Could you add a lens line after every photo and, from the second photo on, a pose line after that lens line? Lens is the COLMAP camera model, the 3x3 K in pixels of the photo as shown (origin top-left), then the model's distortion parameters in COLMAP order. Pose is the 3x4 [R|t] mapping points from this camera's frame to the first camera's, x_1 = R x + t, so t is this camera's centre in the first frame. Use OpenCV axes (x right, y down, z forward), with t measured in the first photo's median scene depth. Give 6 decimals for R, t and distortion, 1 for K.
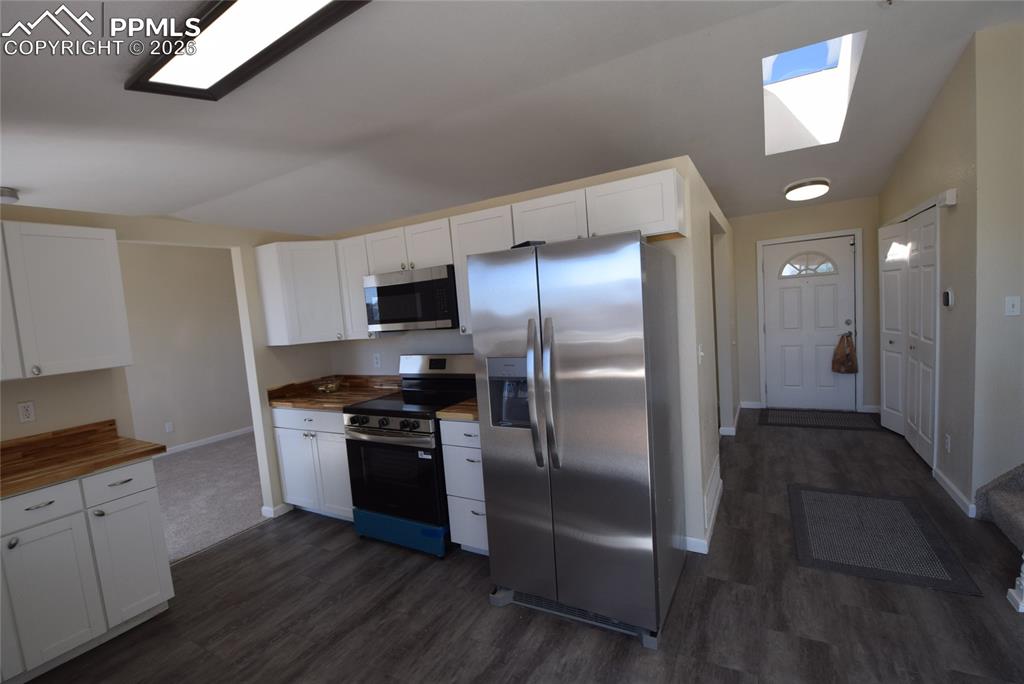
lens RADIAL K [[454.3, 0, 513.7], [0, 454.3, 347.3], [0, 0, 1]] dist [-0.000852, -0.000244]
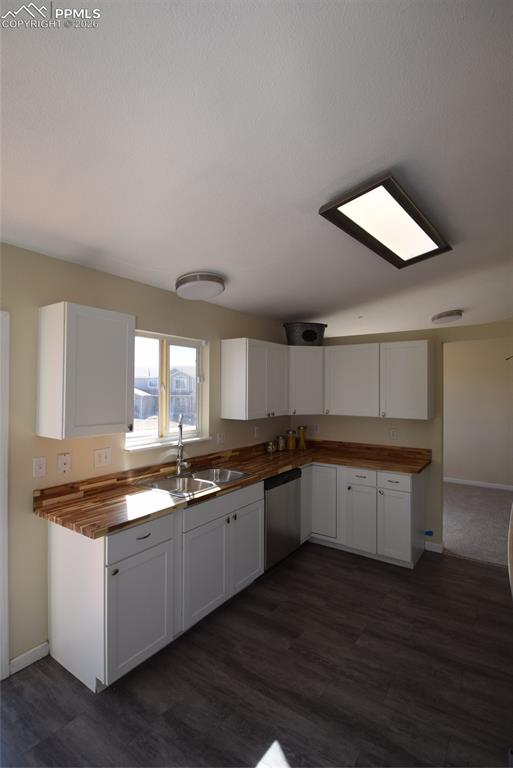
lens RADIAL K [[379.1, 0, 256.5], [0, 379.1, 384.0], [0, 0, 1]] dist [0.000290, -0.000438]
pose [[-0.083718, 0.061184, -0.994609, 0.693779], [-0.086682, 0.993883, 0.068436, -0.153600], [0.992712, 0.091944, -0.077903, 0.555270]]
